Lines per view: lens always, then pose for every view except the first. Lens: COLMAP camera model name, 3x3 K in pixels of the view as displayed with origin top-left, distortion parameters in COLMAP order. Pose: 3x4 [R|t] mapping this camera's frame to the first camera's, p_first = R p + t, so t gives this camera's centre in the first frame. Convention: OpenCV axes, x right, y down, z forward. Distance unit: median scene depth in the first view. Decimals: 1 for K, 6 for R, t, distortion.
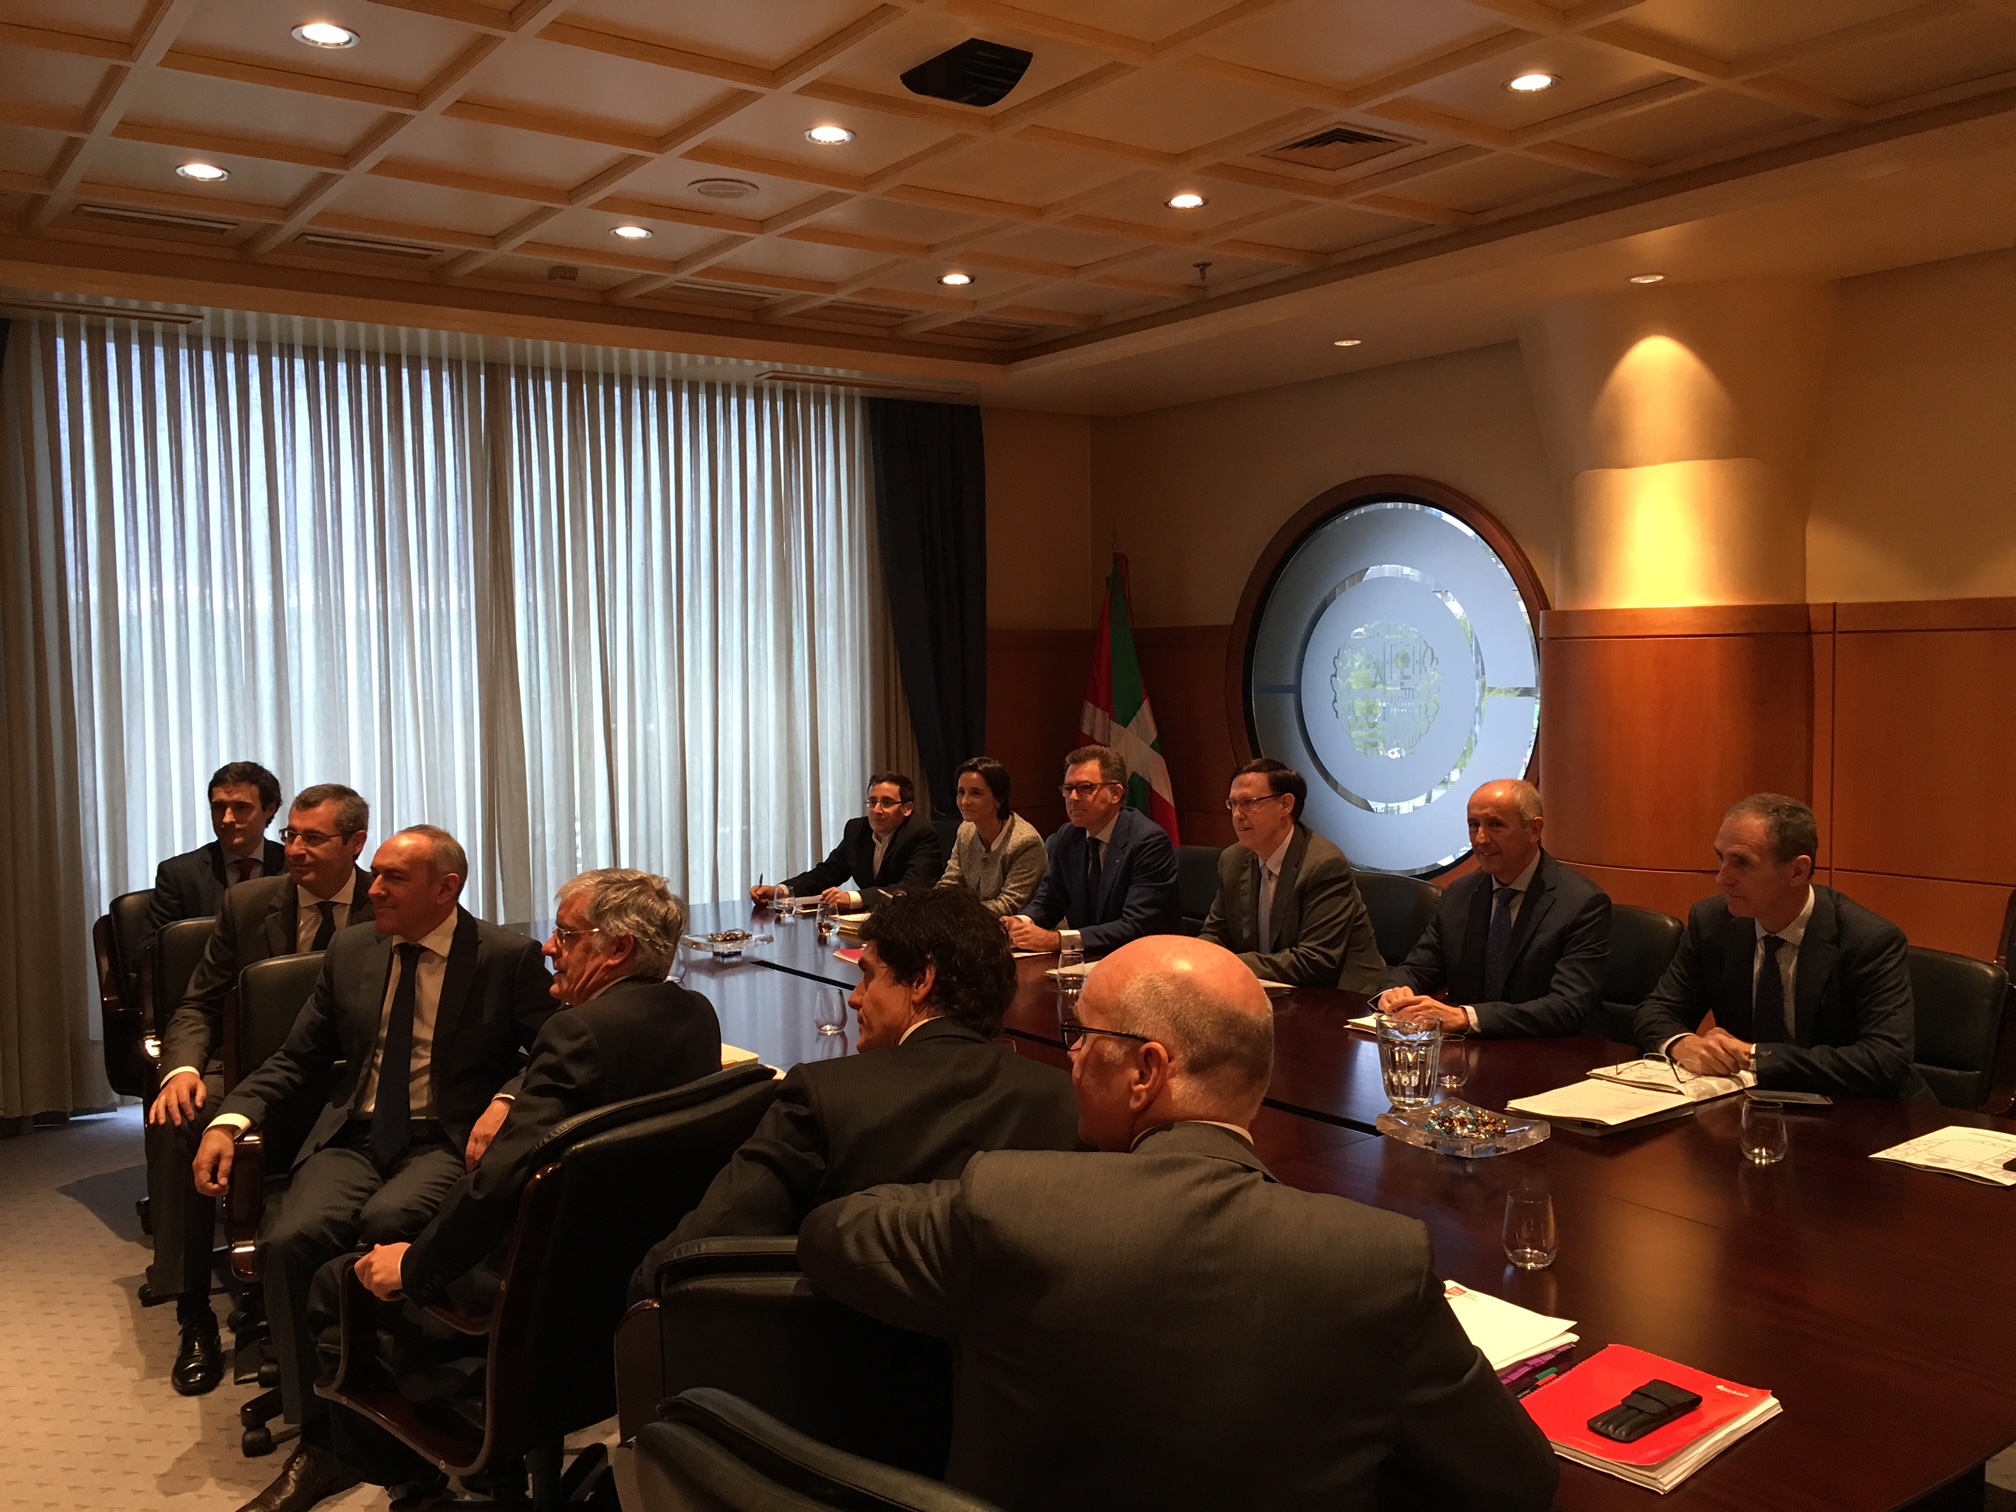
lens RADIAL K [[1720.9, 0, 1008.0], [0, 1720.9, 756.0], [0, 0, 1]] dist [0.001532, -0.000088]
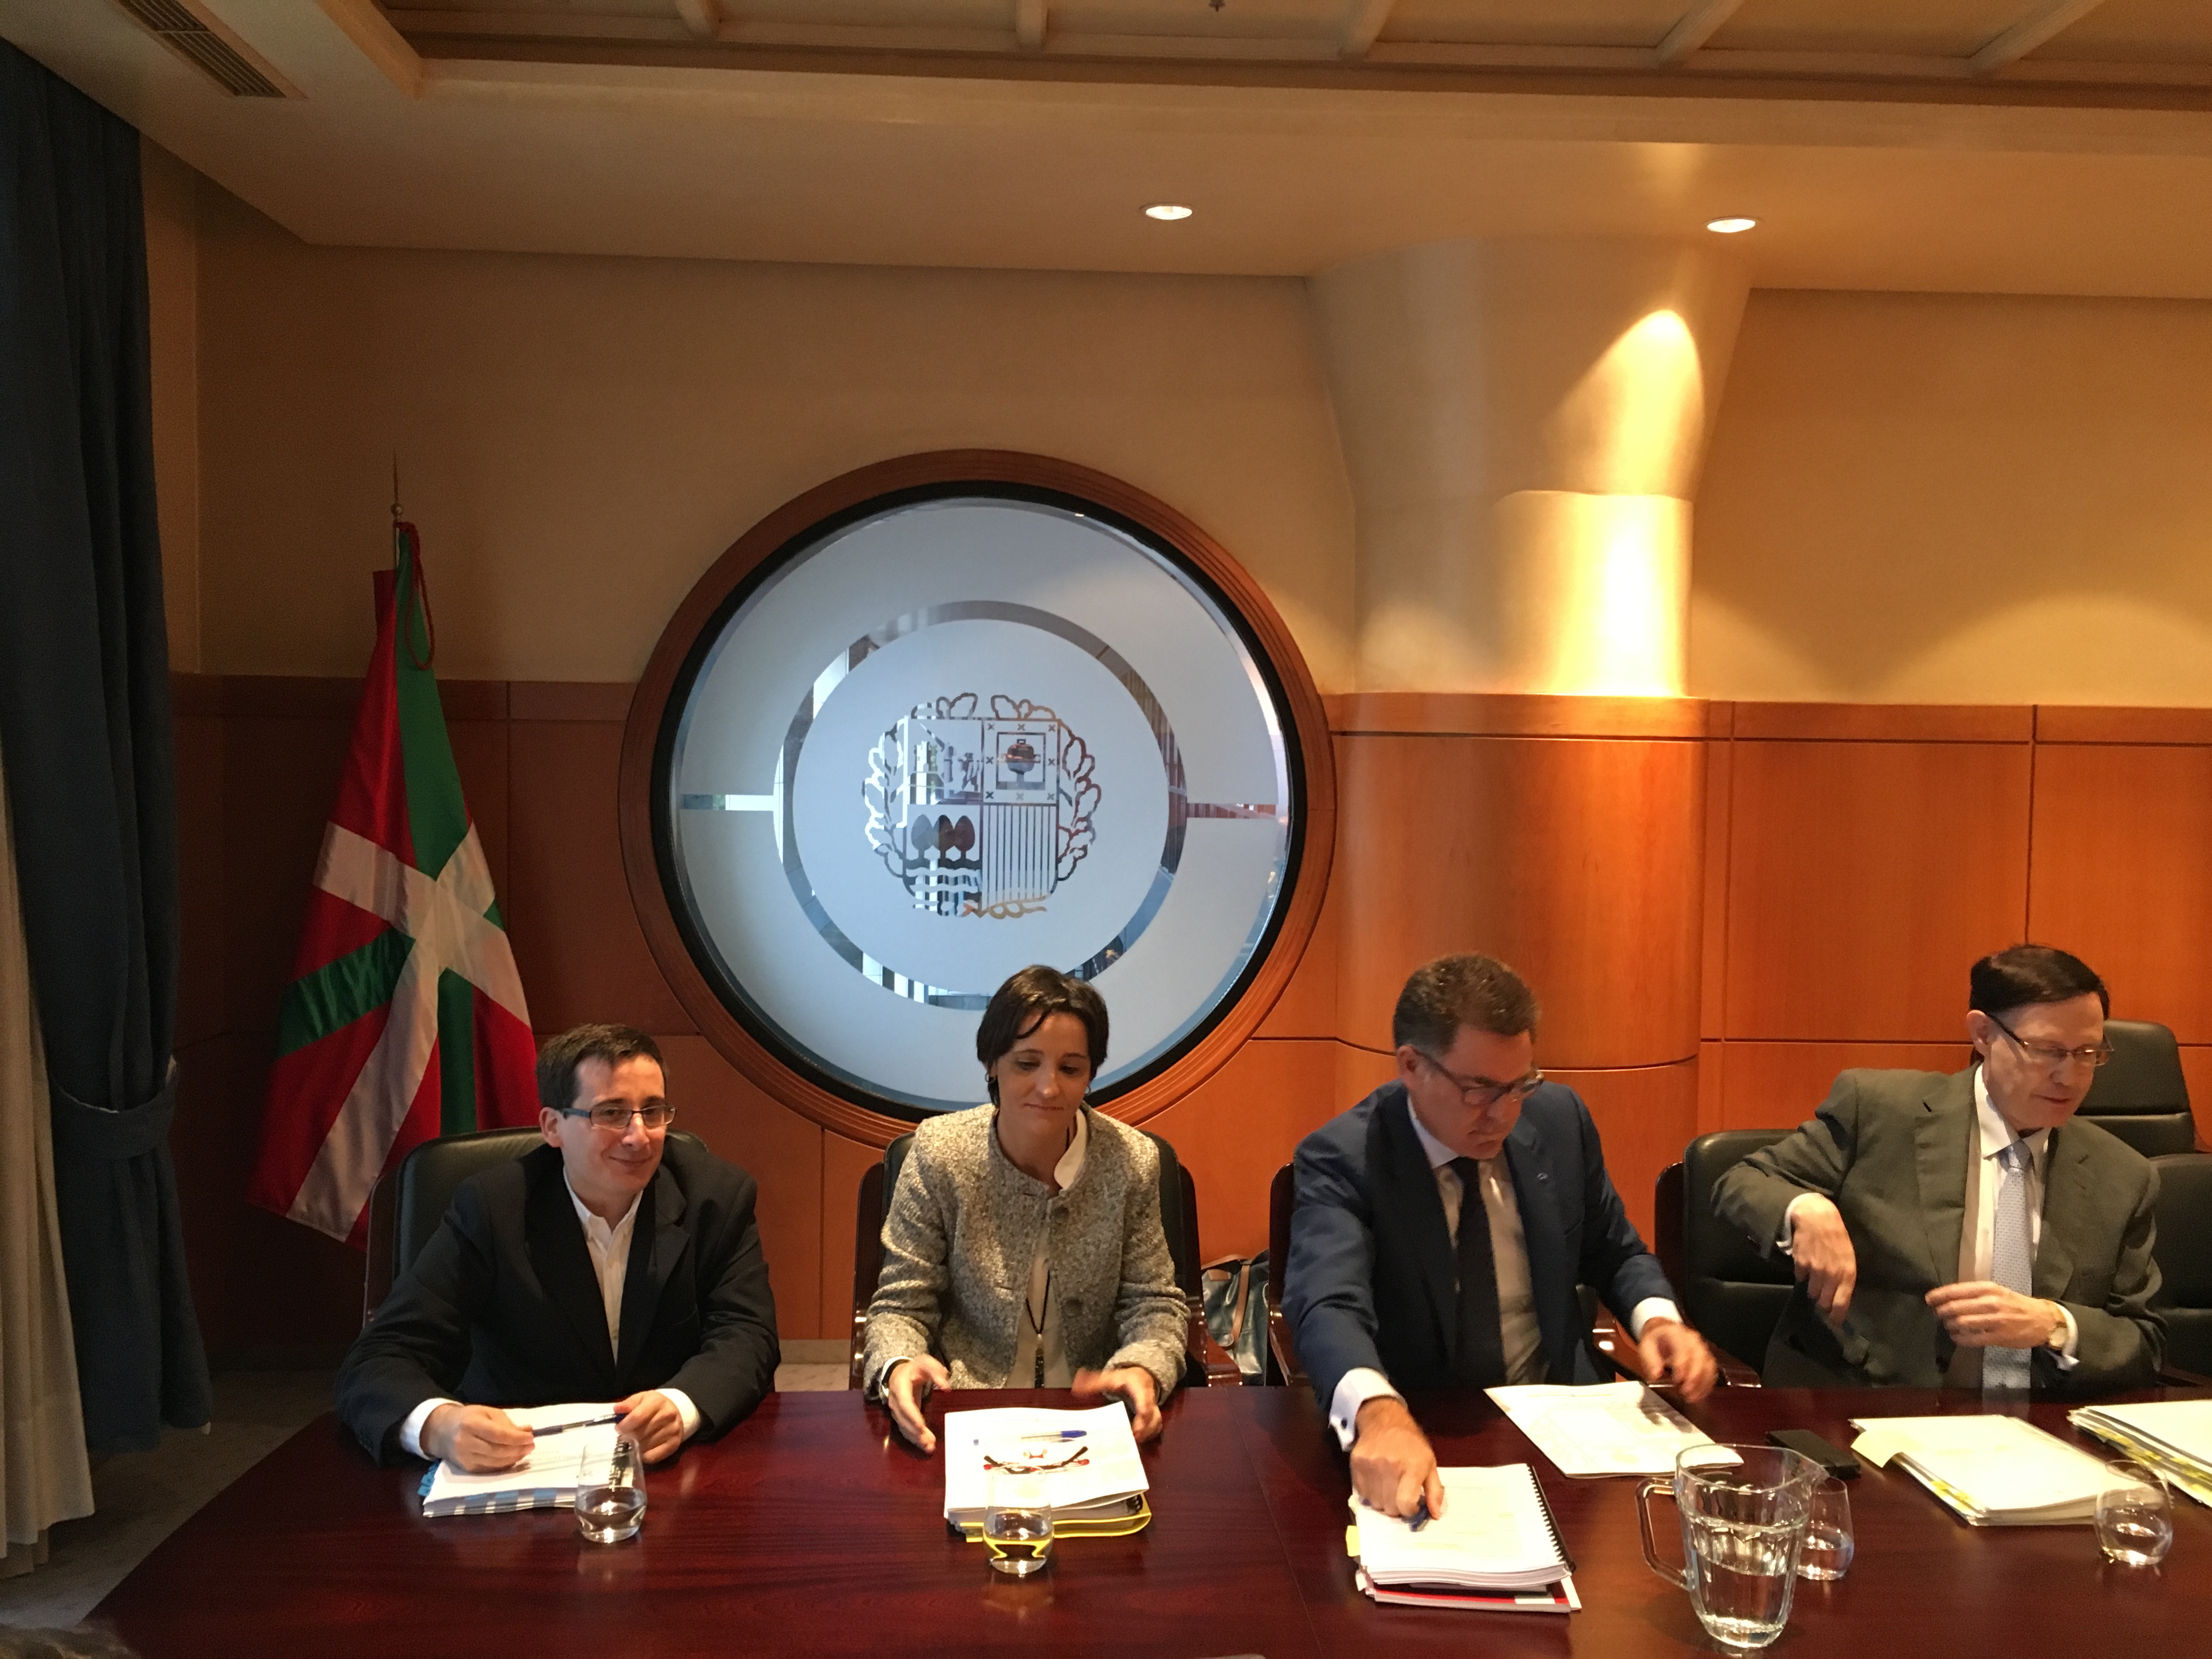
lens RADIAL K [[1888.2, 0, 1106.0], [0, 1888.2, 829.5], [0, 0, 1]] dist [0.001532, -0.000088]
pose [[0.563447, -0.009377, 0.826099, -0.379921], [0.025083, 0.999669, -0.005761, -0.032533], [-0.825772, 0.023967, 0.563495, 0.736878]]
